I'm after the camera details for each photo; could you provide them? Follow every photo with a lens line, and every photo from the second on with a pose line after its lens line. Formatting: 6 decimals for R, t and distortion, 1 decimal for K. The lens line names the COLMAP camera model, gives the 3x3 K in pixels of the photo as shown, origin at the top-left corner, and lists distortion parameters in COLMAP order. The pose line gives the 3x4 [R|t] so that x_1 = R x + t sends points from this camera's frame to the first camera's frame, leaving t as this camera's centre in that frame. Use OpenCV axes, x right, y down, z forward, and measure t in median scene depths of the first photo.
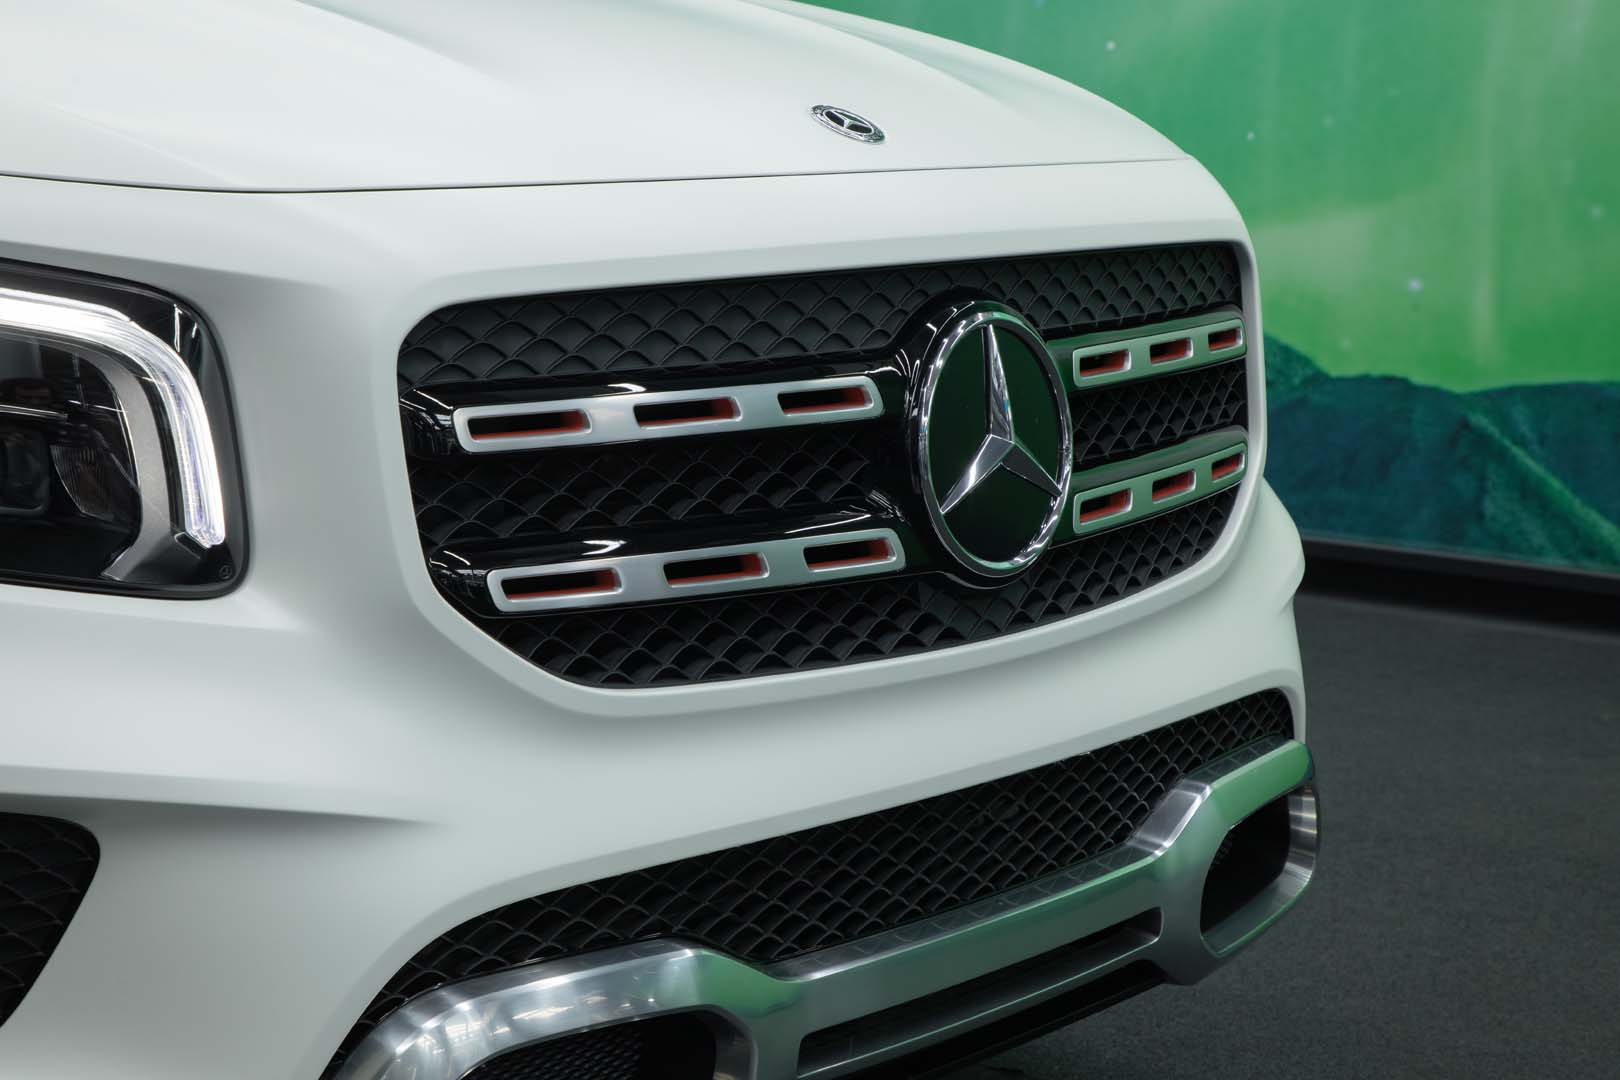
lens RADIAL K [[3260.5, 0, 810.0], [0, 3260.5, 540.0], [0, 0, 1]] dist [0.378011, 0.022481]
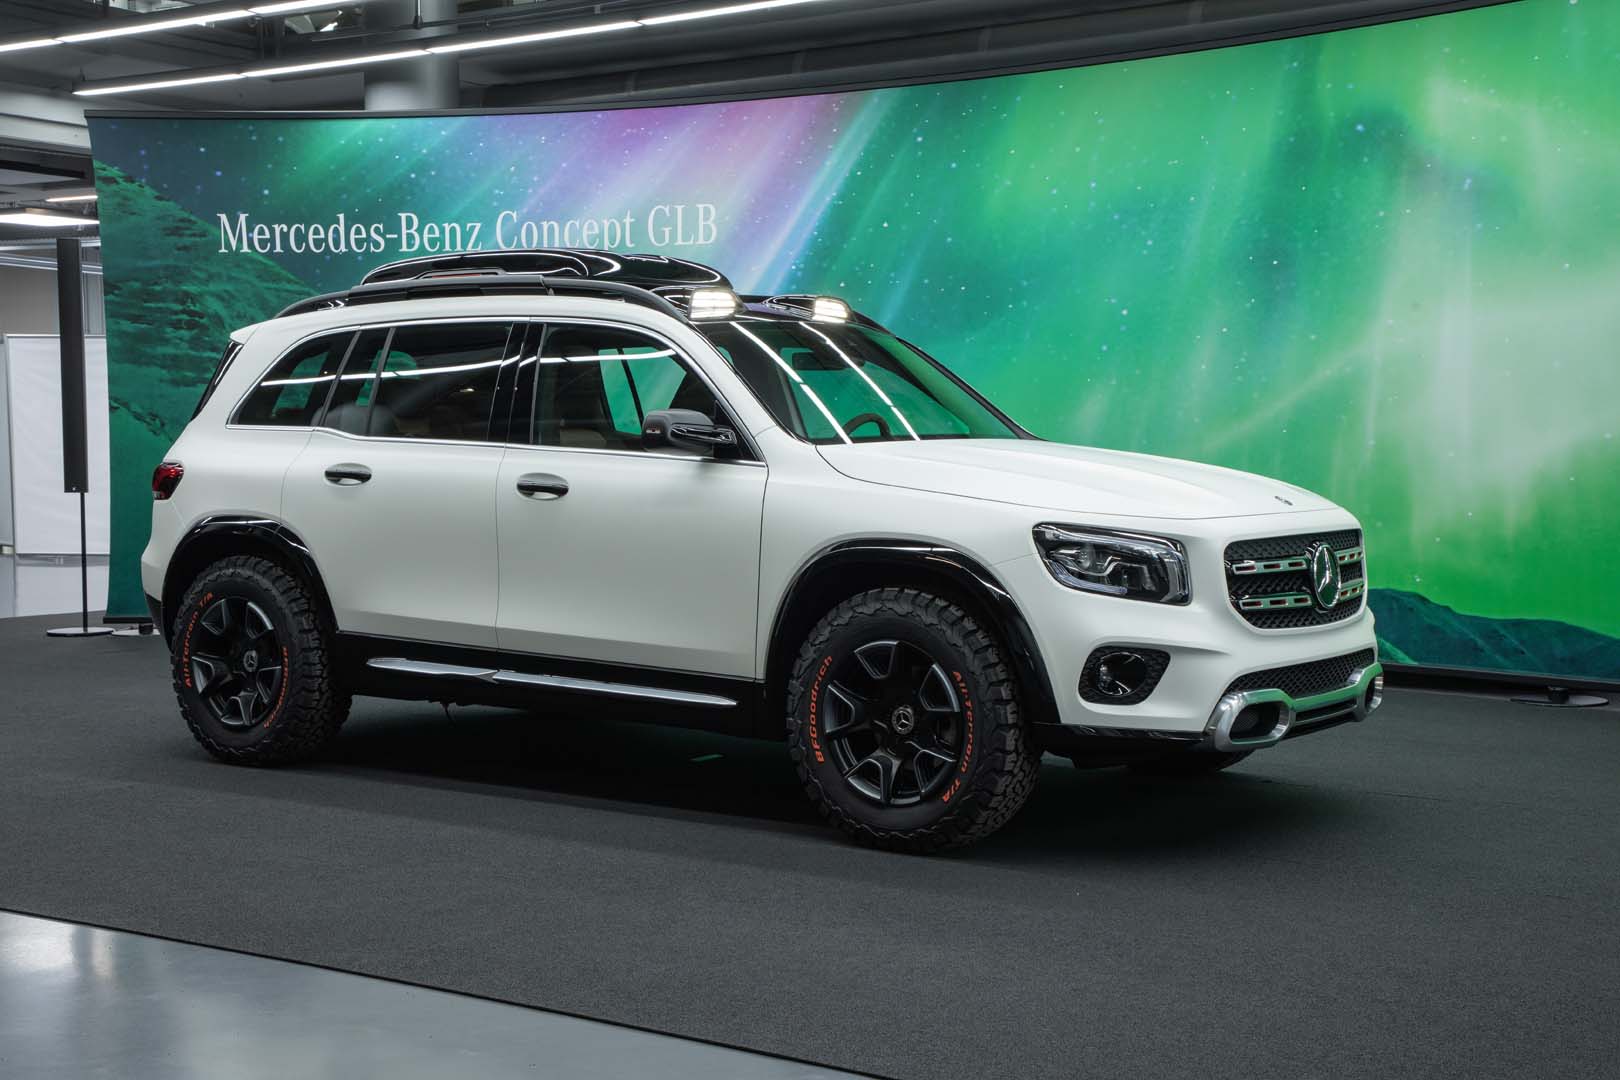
lens RADIAL K [[2125.6, 0, 810.0], [0, 2125.6, 540.0], [0, 0, 1]] dist [0.179756, 0.004539]
pose [[0.999020, -0.009754, 0.043168, -0.745887], [0.013826, 0.995375, -0.095063, 0.182072], [-0.042041, 0.095567, 0.994535, -1.760960]]
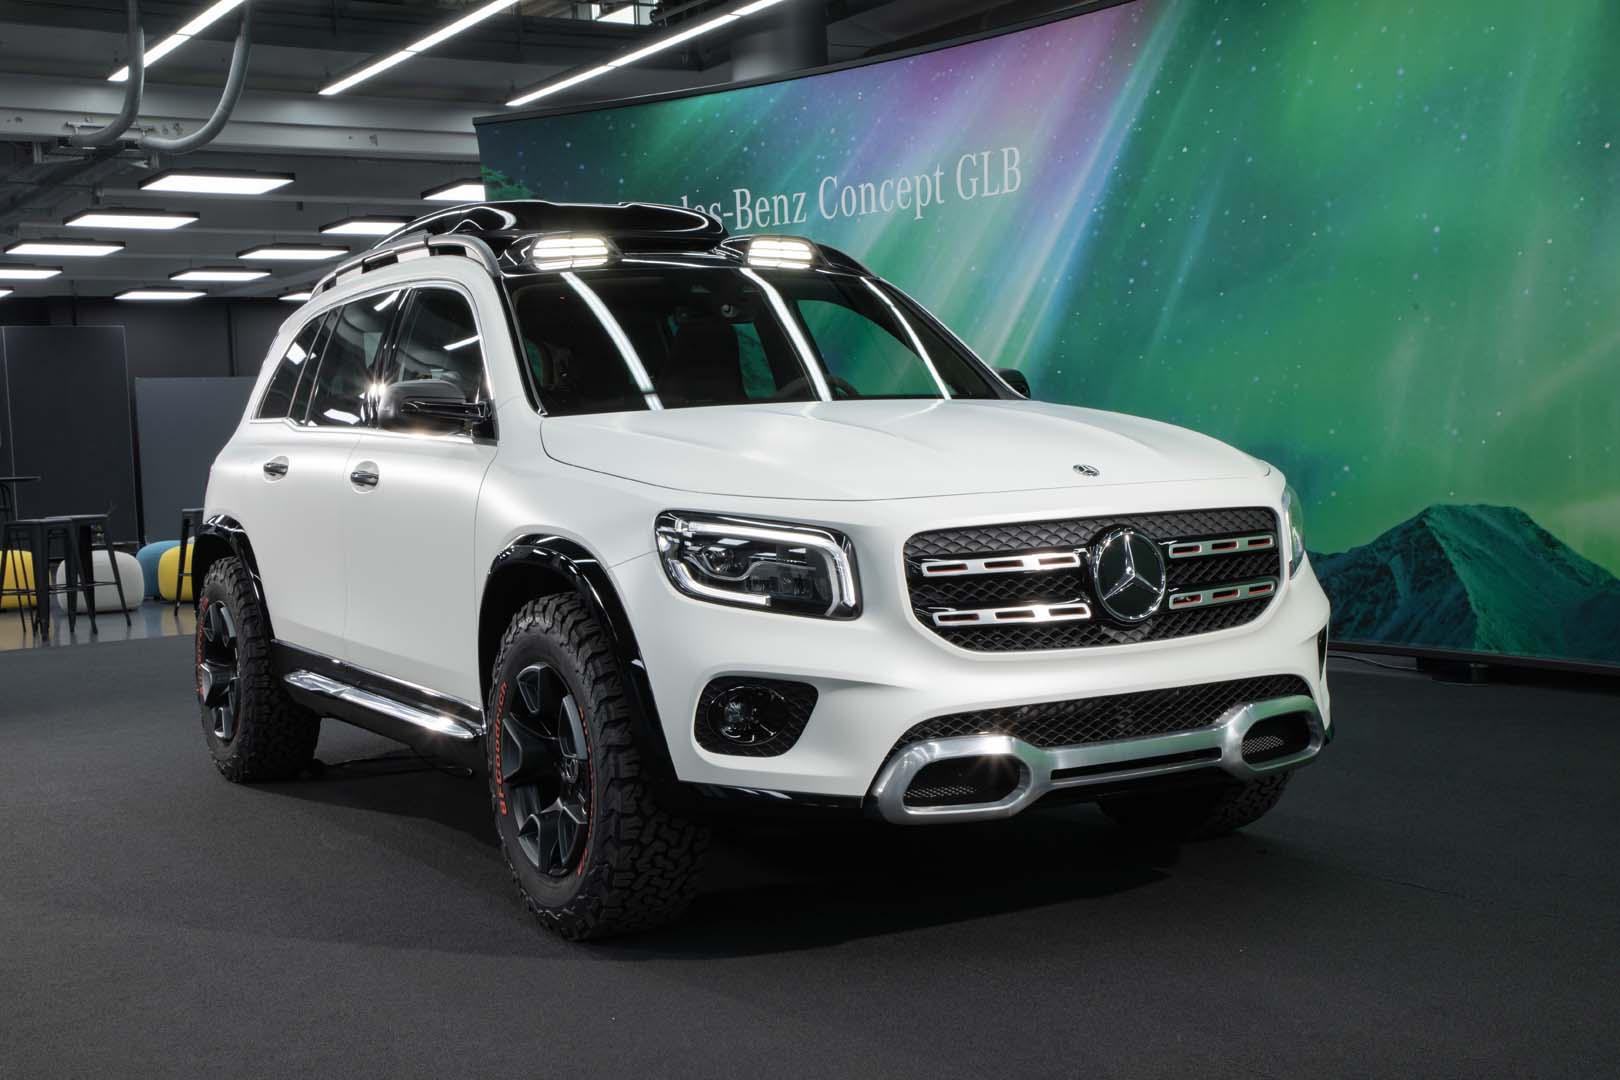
lens RADIAL K [[2065.0, 0, 810.0], [0, 2065.0, 540.0], [0, 0, 1]] dist [0.112517, 0.282709]
pose [[0.928976, -0.025125, -0.369287, 0.497100], [-0.007831, 0.996136, -0.087476, 0.107031], [0.370058, 0.084155, 0.925189, -0.864075]]
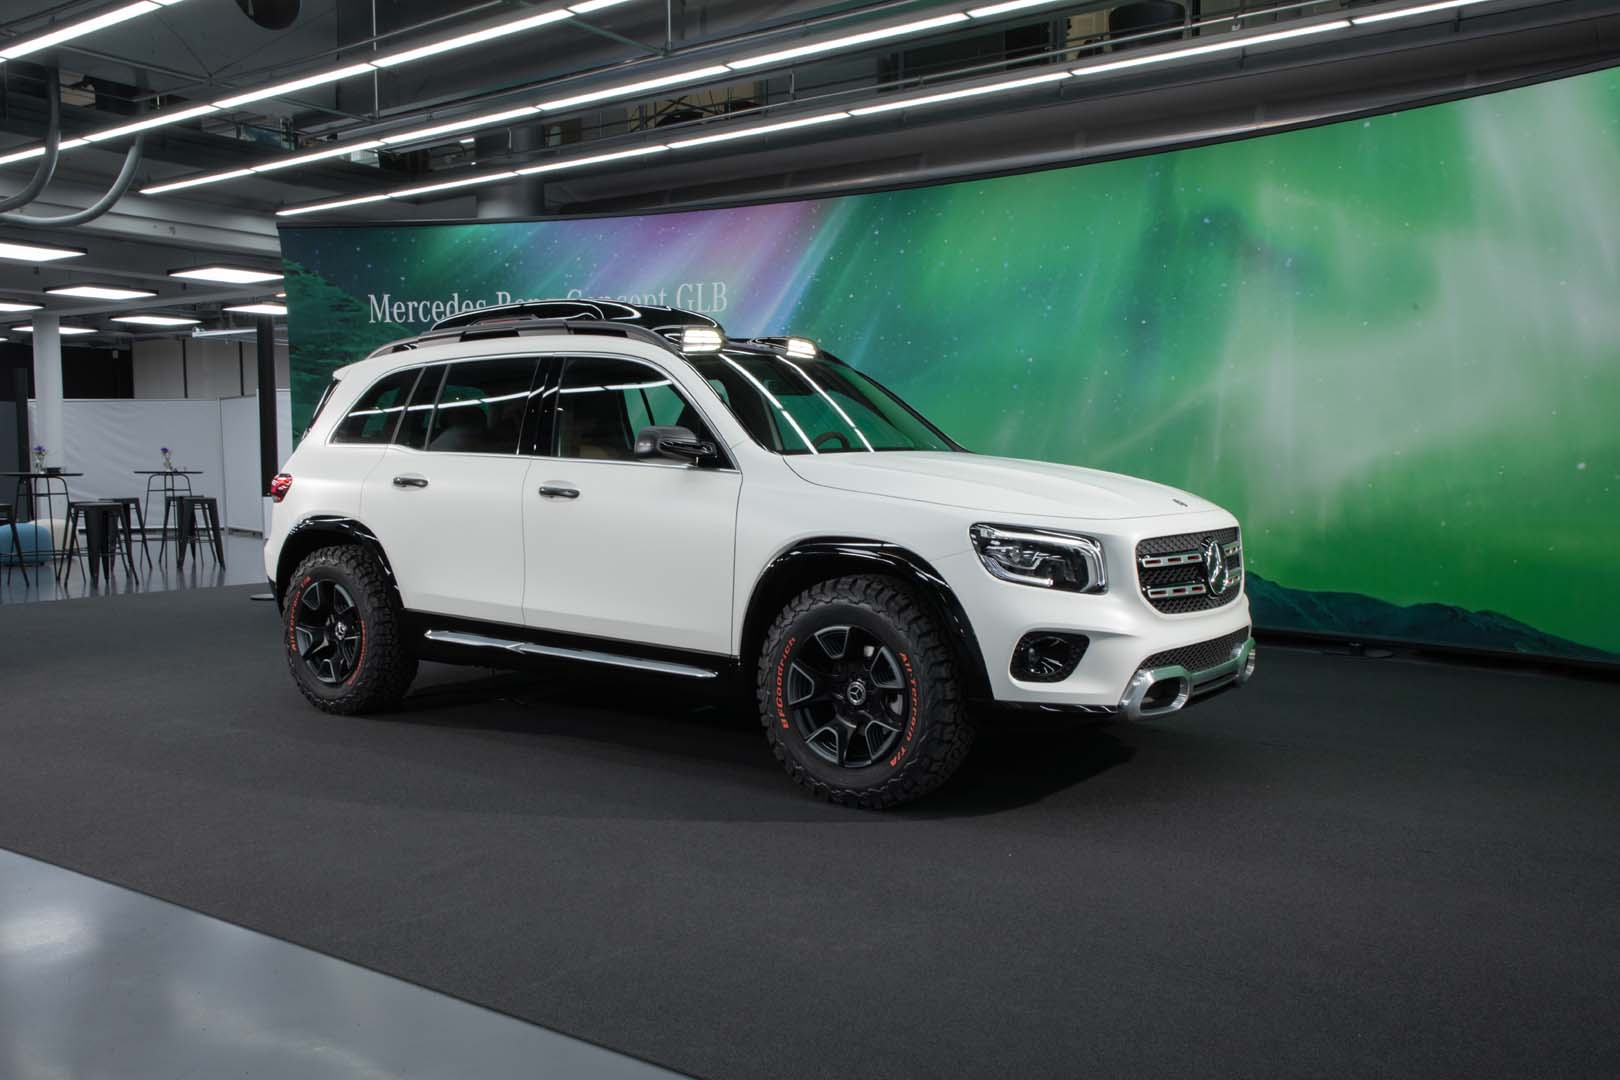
lens RADIAL K [[1361.9, 0, 810.0], [0, 1361.9, 540.0], [0, 0, 1]] dist [0.002842, 0.014291]
pose [[0.999084, -0.010970, 0.041356, -0.659314], [0.014441, 0.996311, -0.084593, 0.096342], [-0.040276, 0.085113, 0.995557, -1.041431]]
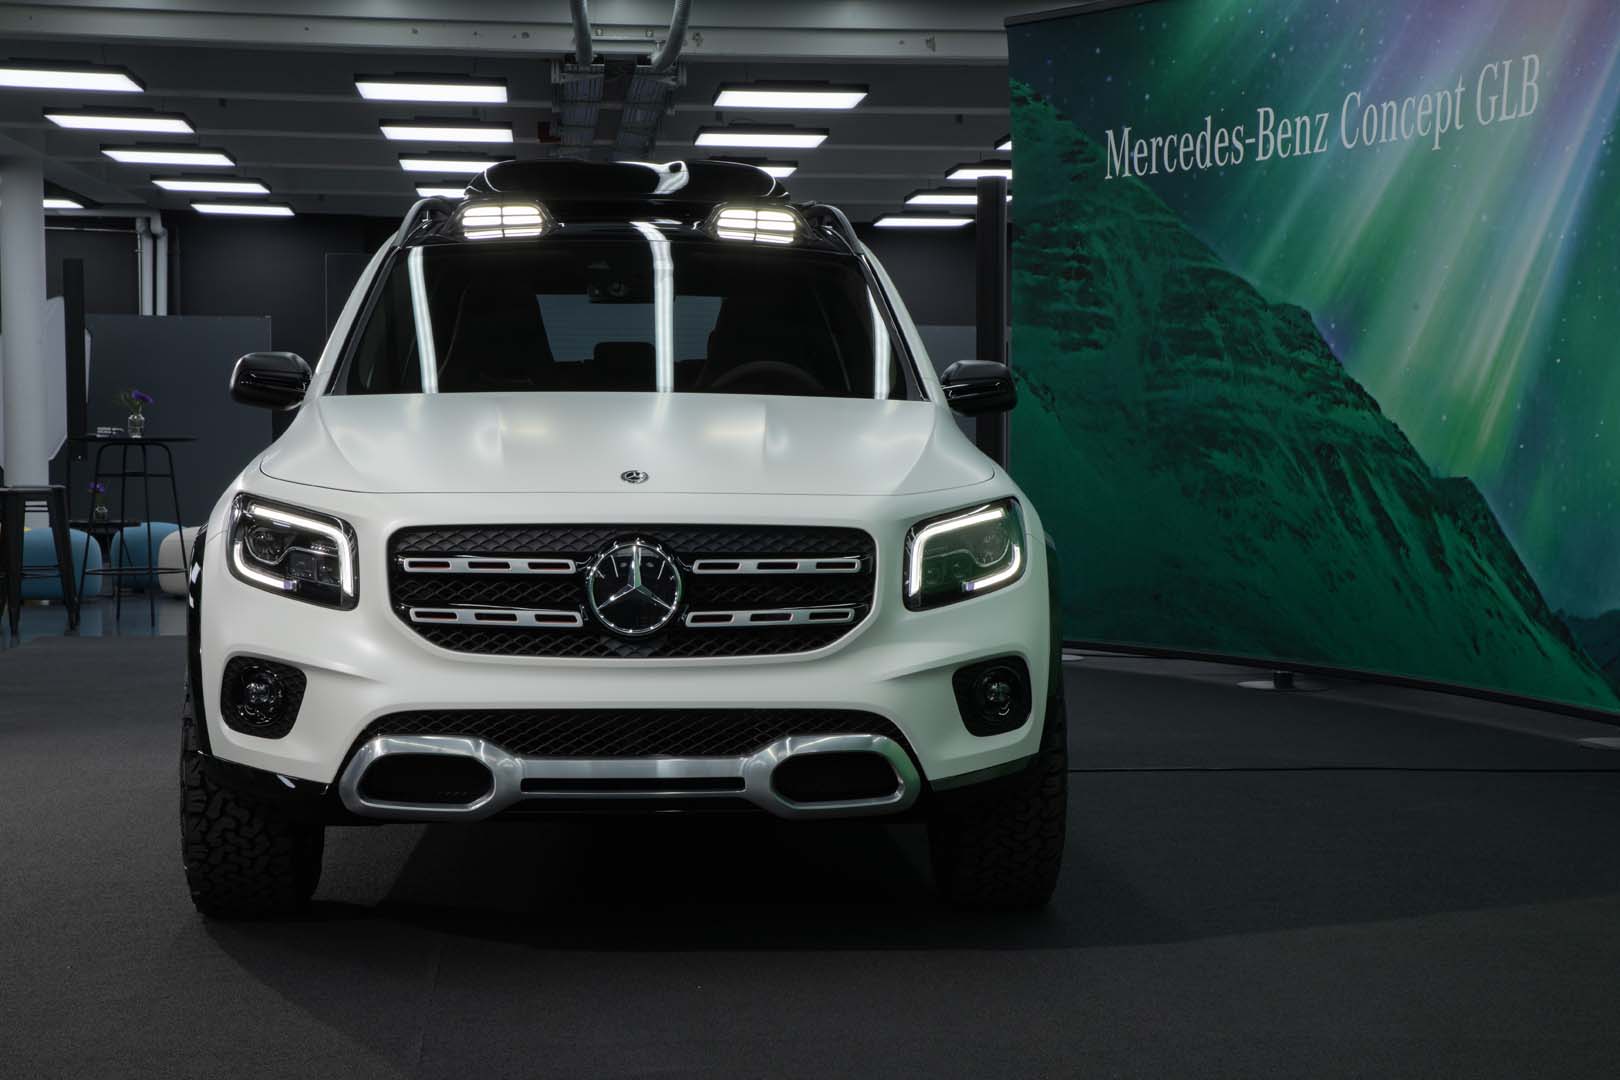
lens RADIAL K [[2988.3, 0, 810.0], [0, 2988.3, 540.0], [0, 0, 1]] dist [0.319057, 0.067265]
pose [[0.677253, 0.026649, -0.735267, 2.148749], [-0.110729, 0.991653, -0.066050, 0.086652], [0.727370, 0.126148, 0.674551, -0.668808]]
